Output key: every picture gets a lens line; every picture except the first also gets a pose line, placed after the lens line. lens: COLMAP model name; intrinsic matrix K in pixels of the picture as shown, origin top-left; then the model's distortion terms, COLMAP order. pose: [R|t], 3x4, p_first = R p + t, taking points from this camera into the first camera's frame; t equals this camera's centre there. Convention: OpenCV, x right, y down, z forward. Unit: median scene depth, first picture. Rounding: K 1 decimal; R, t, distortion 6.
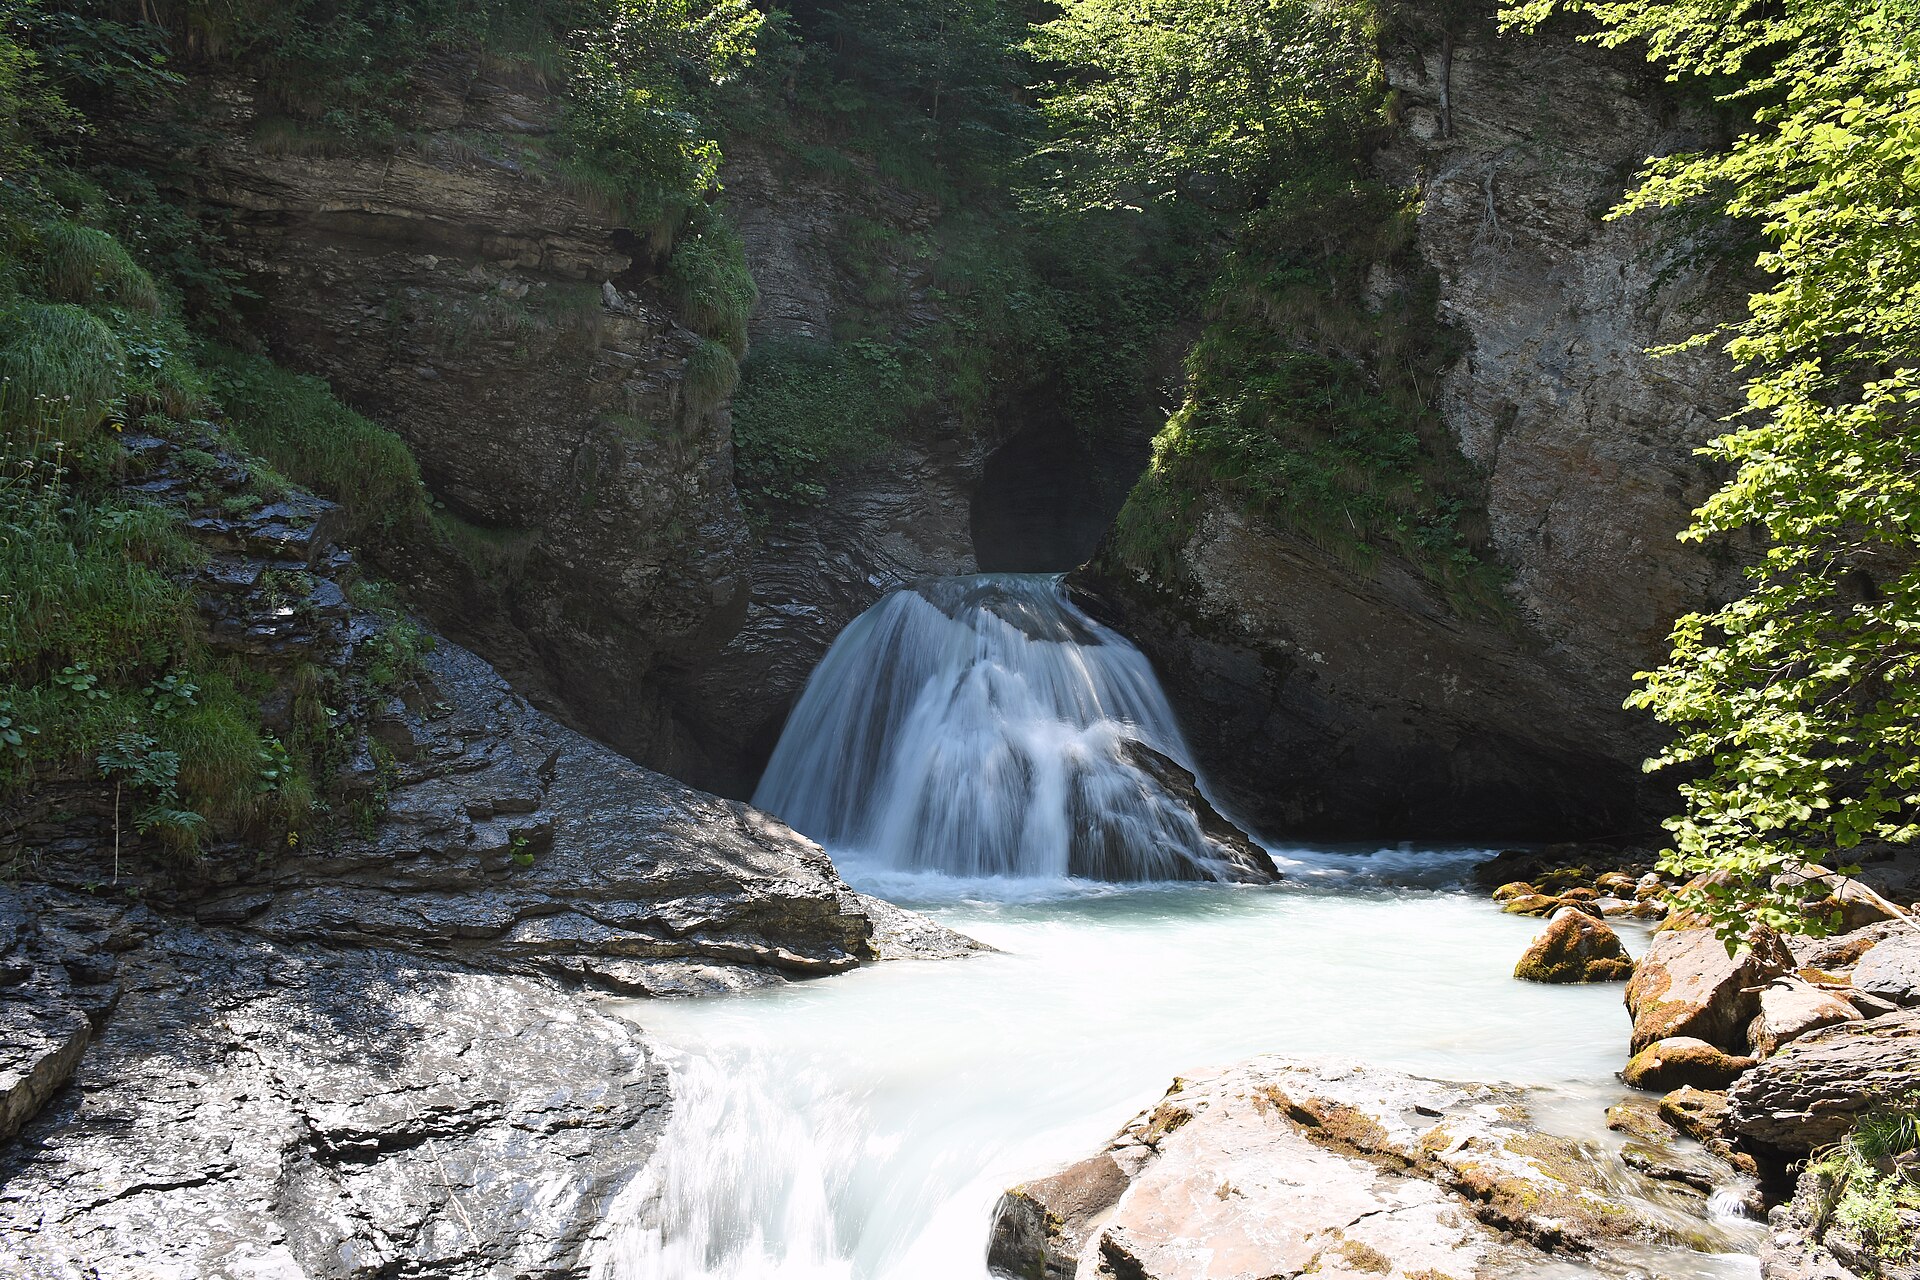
lens RADIAL K [[1449.7, 0, 1014.6], [0, 1449.7, 633.4], [0, 0, 1]] dist [-0.082599, 0.002150]
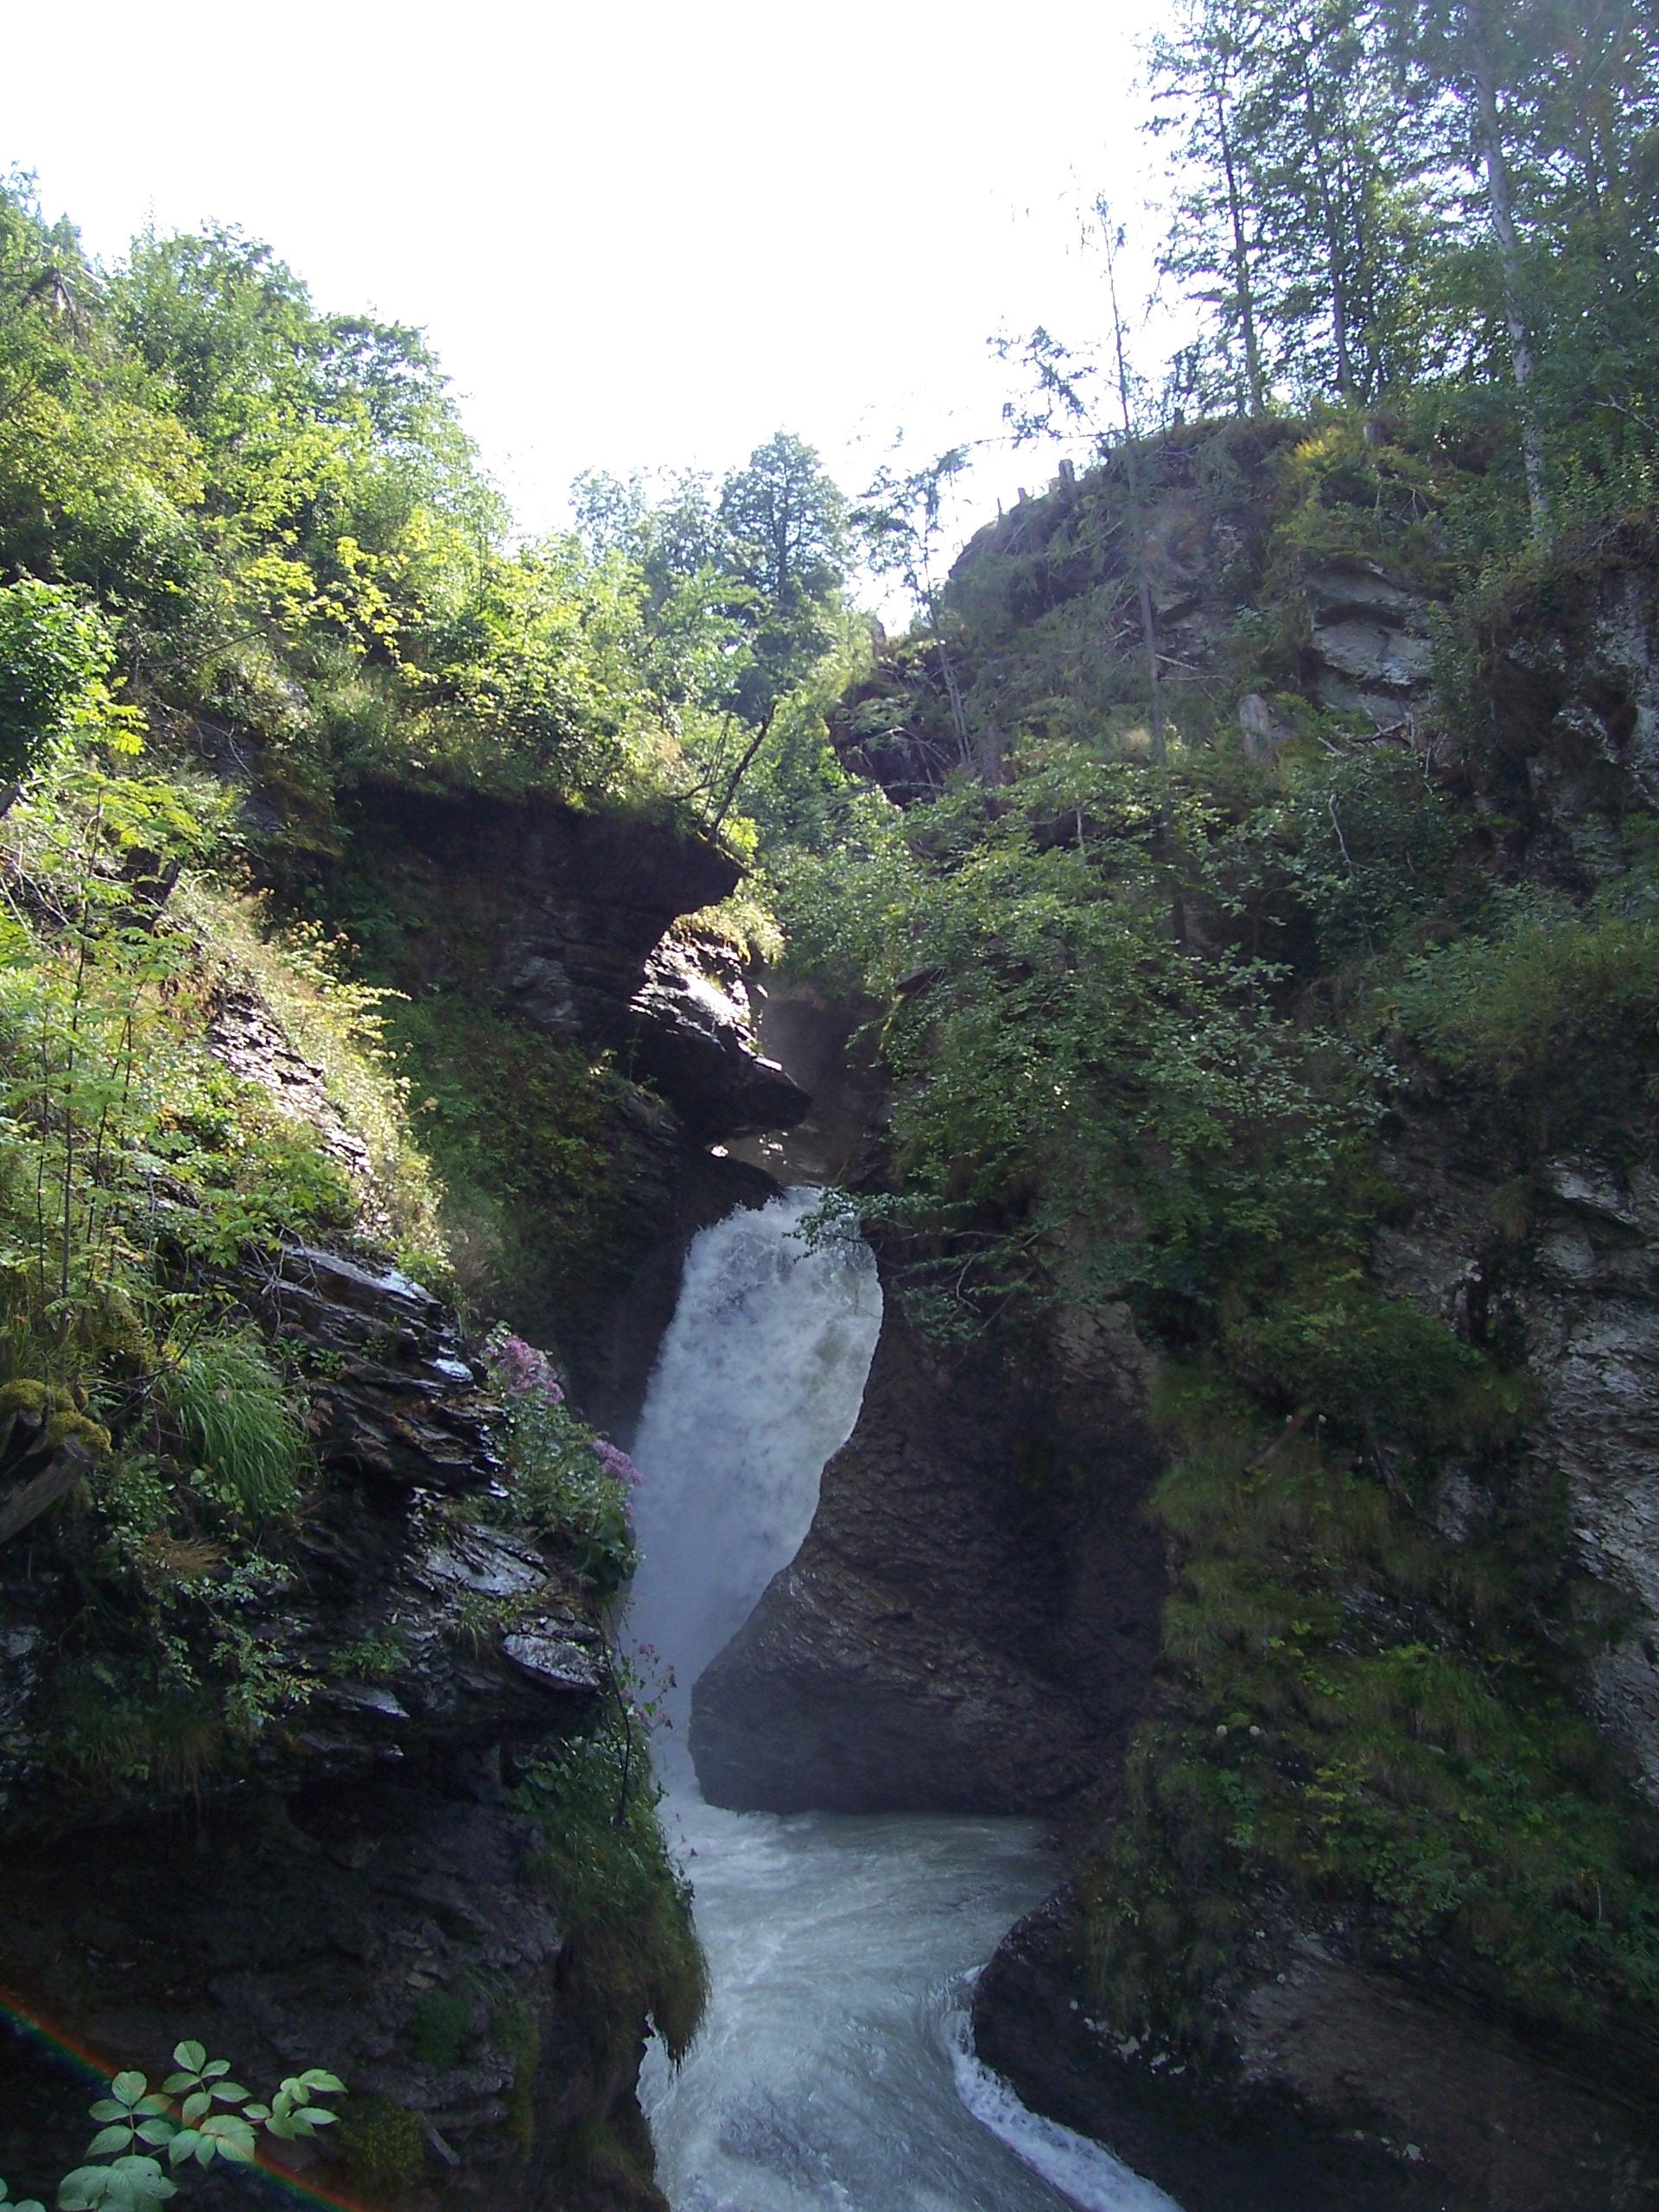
lens RADIAL K [[2151.8, 0, 829.5], [0, 2151.8, 1106.0], [0, 0, 1]] dist [-0.175521, 0.175552]
pose [[0.866114, 0.038975, 0.498324, -0.453379], [0.034494, 0.989918, -0.137377, -0.315383], [-0.498654, 0.136174, 0.856038, 0.389446]]
